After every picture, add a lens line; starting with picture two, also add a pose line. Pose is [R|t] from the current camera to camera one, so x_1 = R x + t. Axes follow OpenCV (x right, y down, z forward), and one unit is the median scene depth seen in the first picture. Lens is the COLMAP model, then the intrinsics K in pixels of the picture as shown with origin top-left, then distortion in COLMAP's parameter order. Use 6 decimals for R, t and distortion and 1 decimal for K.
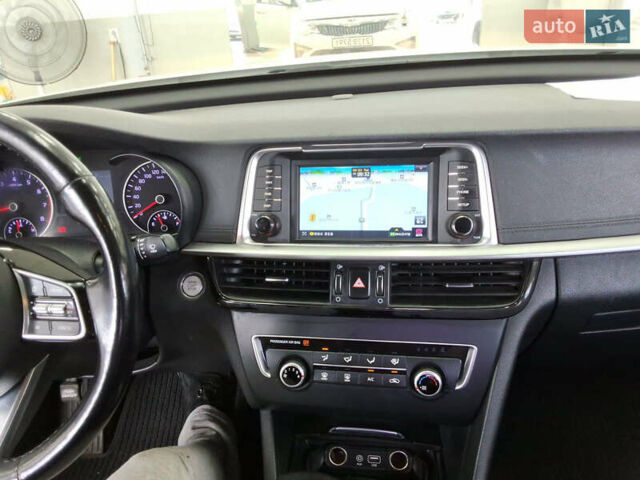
lens RADIAL K [[535.2, 0, 318.4], [0, 535.2, 258.4], [0, 0, 1]] dist [0.088888, -0.218856]
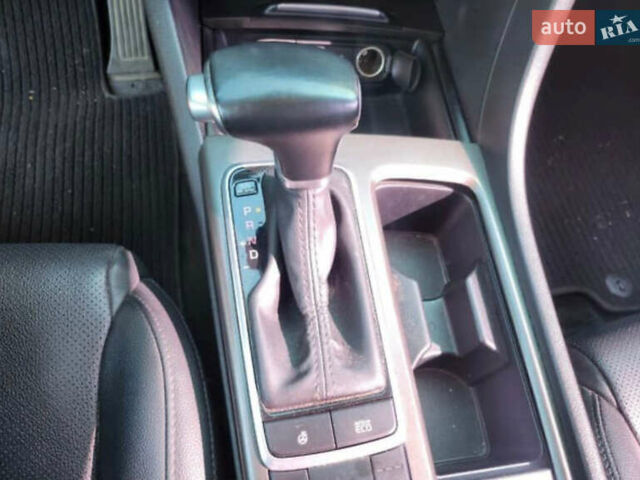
lens RADIAL K [[535.2, 0, 318.4], [0, 535.2, 258.4], [0, 0, 1]] dist [0.088888, -0.218856]
pose [[0.962696, -0.102899, 0.250256, -0.112528], [-0.051331, 0.838625, 0.542285, 0.255059], [-0.265672, -0.534902, 0.802059, 0.421082]]
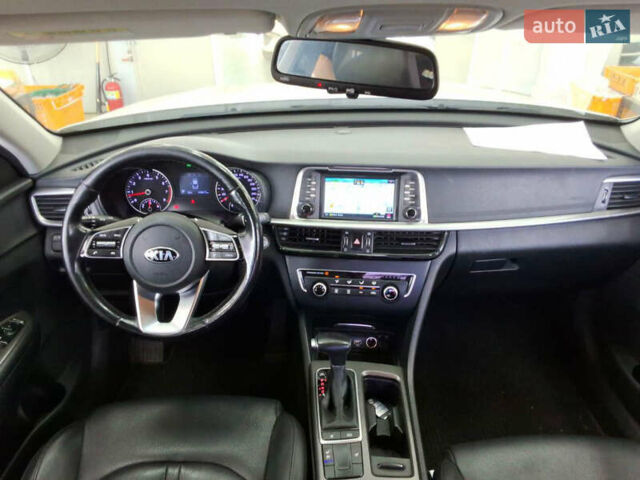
lens RADIAL K [[535.2, 0, 318.4], [0, 535.2, 258.4], [0, 0, 1]] dist [0.088888, -0.218856]
pose [[0.994875, 0.024489, 0.098103, -0.238492], [-0.028480, 0.998814, 0.039495, 0.033850], [-0.097020, -0.042087, 0.994392, -0.855049]]
